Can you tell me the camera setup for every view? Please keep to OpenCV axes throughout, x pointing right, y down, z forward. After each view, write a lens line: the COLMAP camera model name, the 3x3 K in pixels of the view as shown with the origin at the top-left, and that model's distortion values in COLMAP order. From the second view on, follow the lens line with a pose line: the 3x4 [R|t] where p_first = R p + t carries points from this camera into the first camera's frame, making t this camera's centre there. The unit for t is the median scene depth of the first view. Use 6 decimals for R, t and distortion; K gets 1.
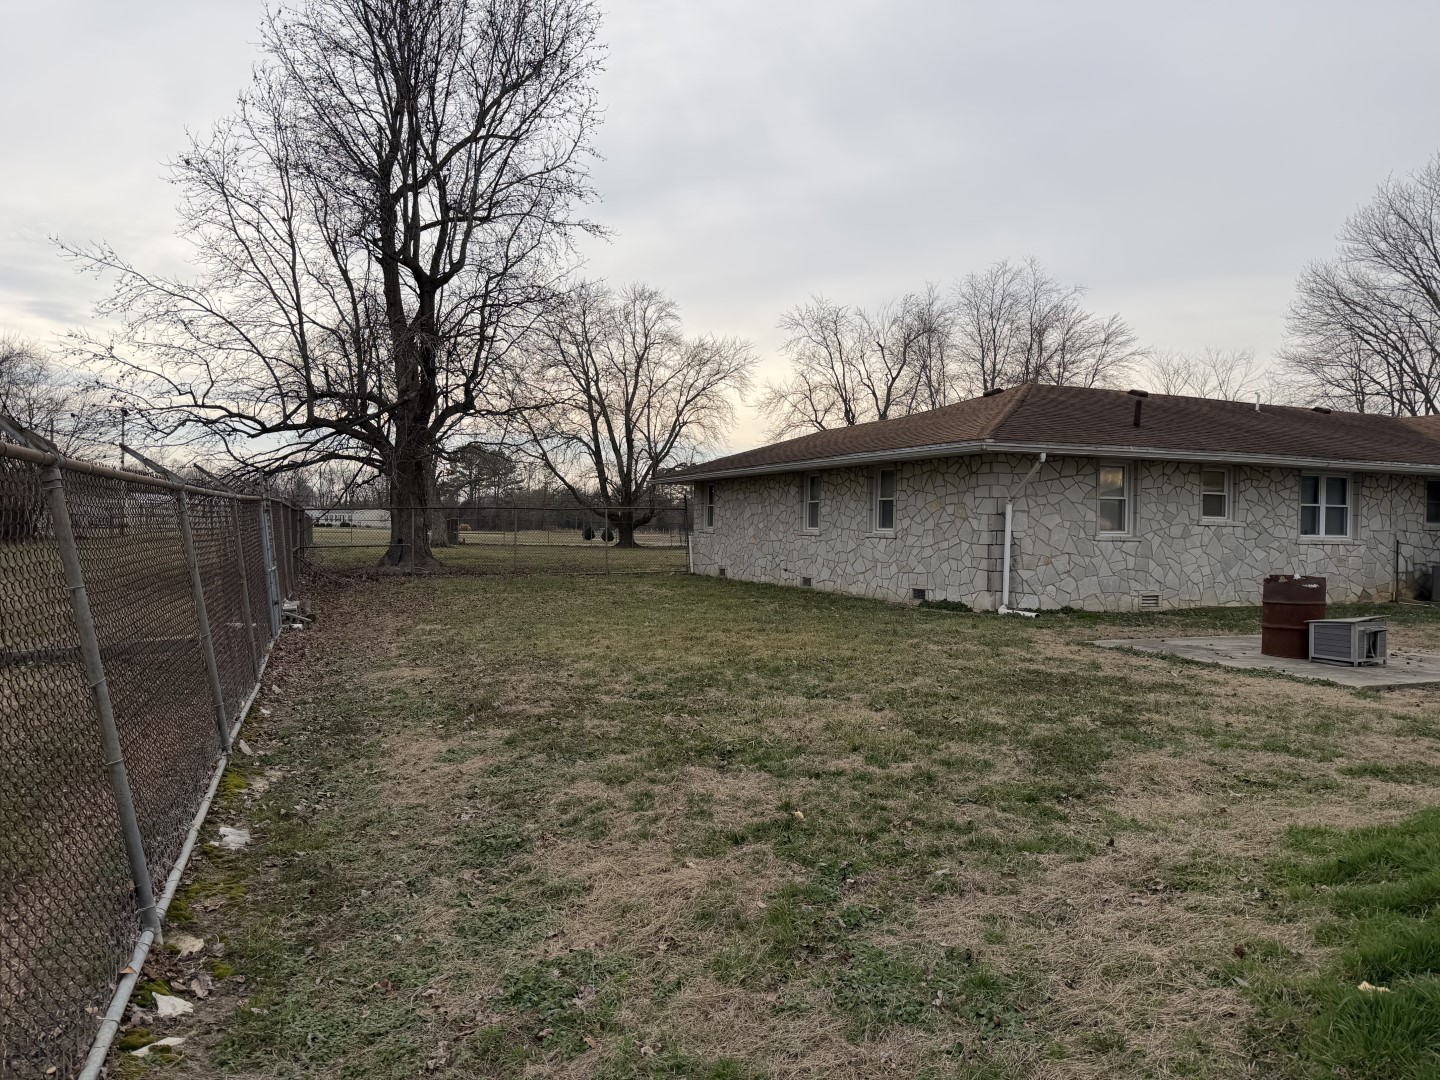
lens RADIAL K [[1006.7, 0, 718.8], [0, 1006.7, 544.7], [0, 0, 1]] dist [0.141037, -0.240695]
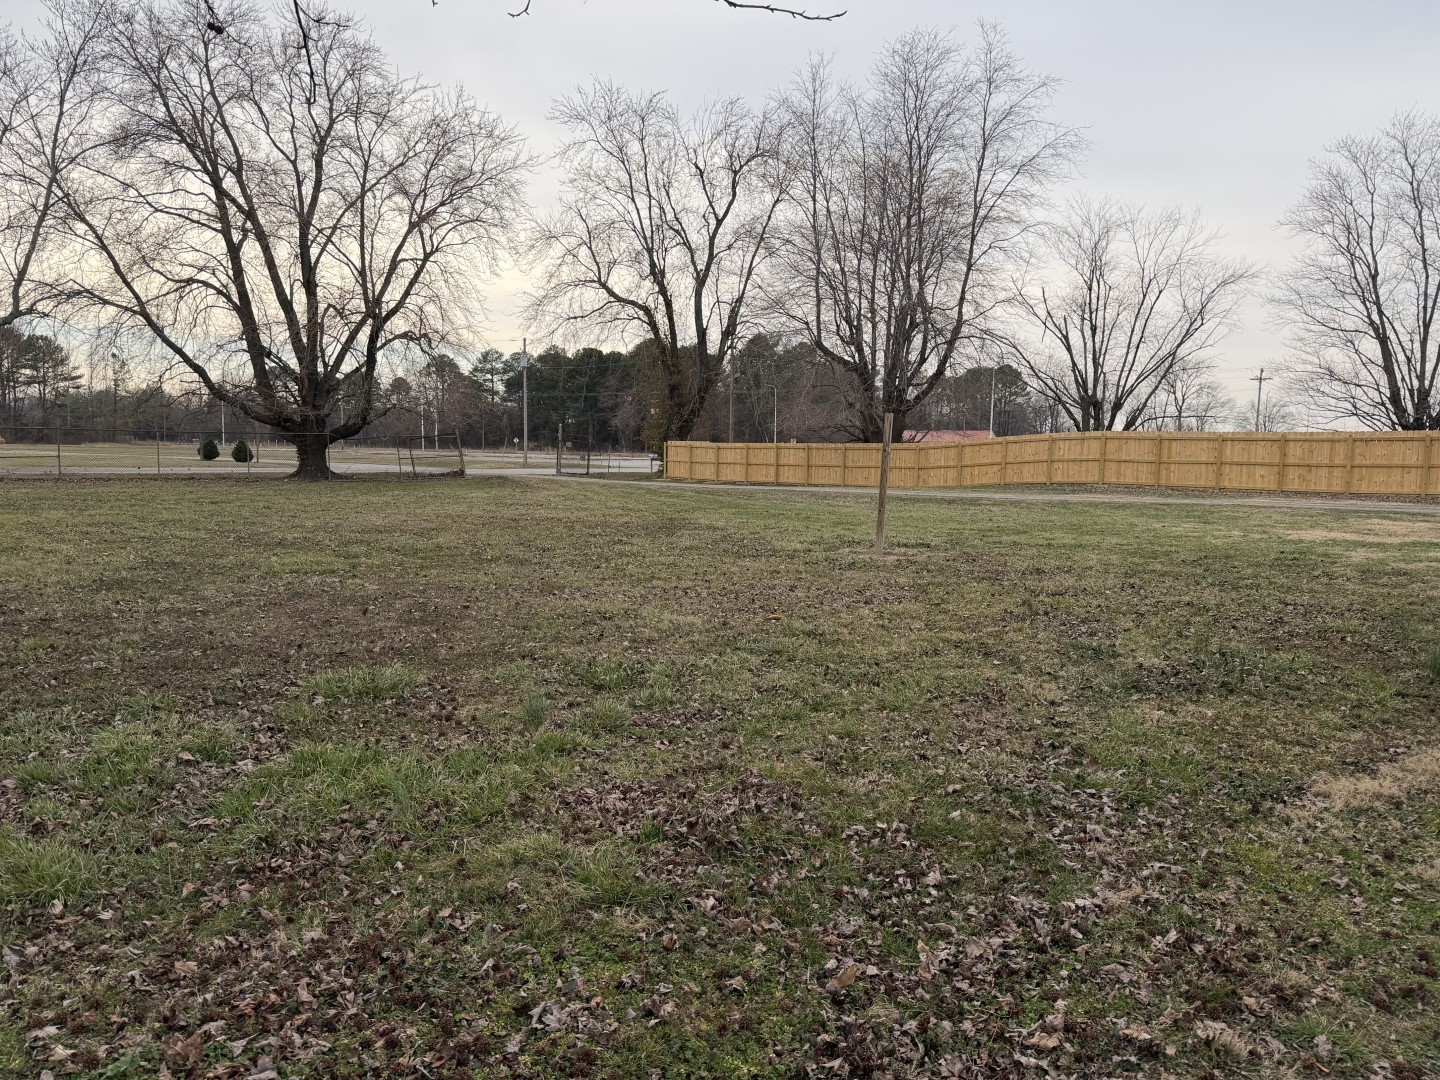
lens RADIAL K [[1006.7, 0, 718.8], [0, 1006.7, 544.7], [0, 0, 1]] dist [0.141037, -0.240695]
pose [[0.933905, -0.038356, 0.355459, -0.078456], [0.008423, 0.996313, 0.085378, -0.006641], [-0.357423, -0.076741, 0.930784, 0.354998]]
